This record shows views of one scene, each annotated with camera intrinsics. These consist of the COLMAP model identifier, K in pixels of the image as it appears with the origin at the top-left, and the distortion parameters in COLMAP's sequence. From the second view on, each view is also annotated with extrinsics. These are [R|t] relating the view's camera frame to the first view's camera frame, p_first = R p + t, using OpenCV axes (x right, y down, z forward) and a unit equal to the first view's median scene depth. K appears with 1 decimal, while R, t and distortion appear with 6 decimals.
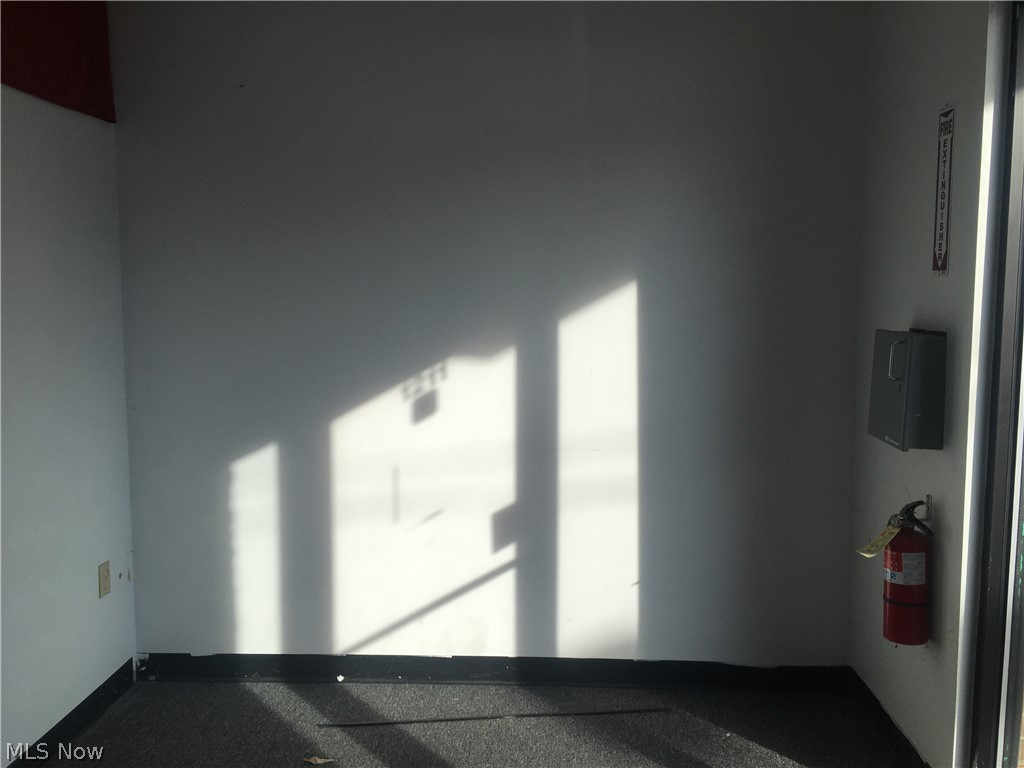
lens RADIAL K [[891.6, 0, 497.6], [0, 891.6, 378.5], [0, 0, 1]] dist [0.118105, -0.162561]
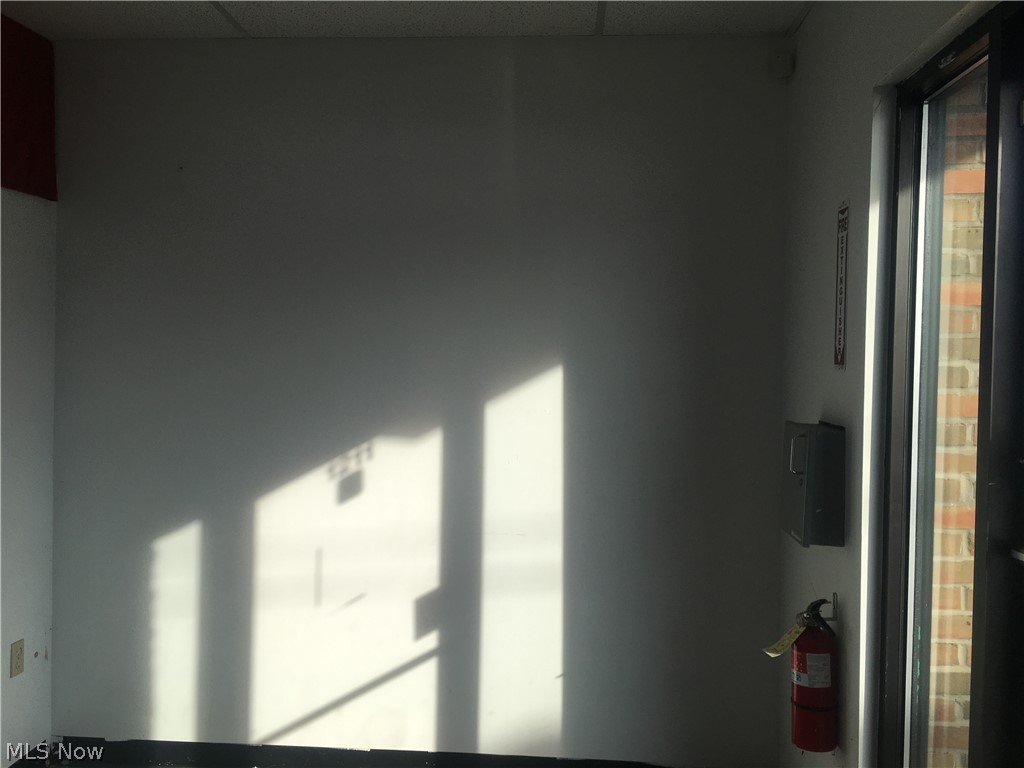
lens RADIAL K [[891.6, 0, 497.6], [0, 891.6, 378.5], [0, 0, 1]] dist [0.118105, -0.162561]
pose [[0.999687, 0.021151, -0.013357, 0.119163], [-0.022168, 0.996450, -0.081219, -0.014228], [0.011592, 0.081490, 0.996607, 0.006045]]
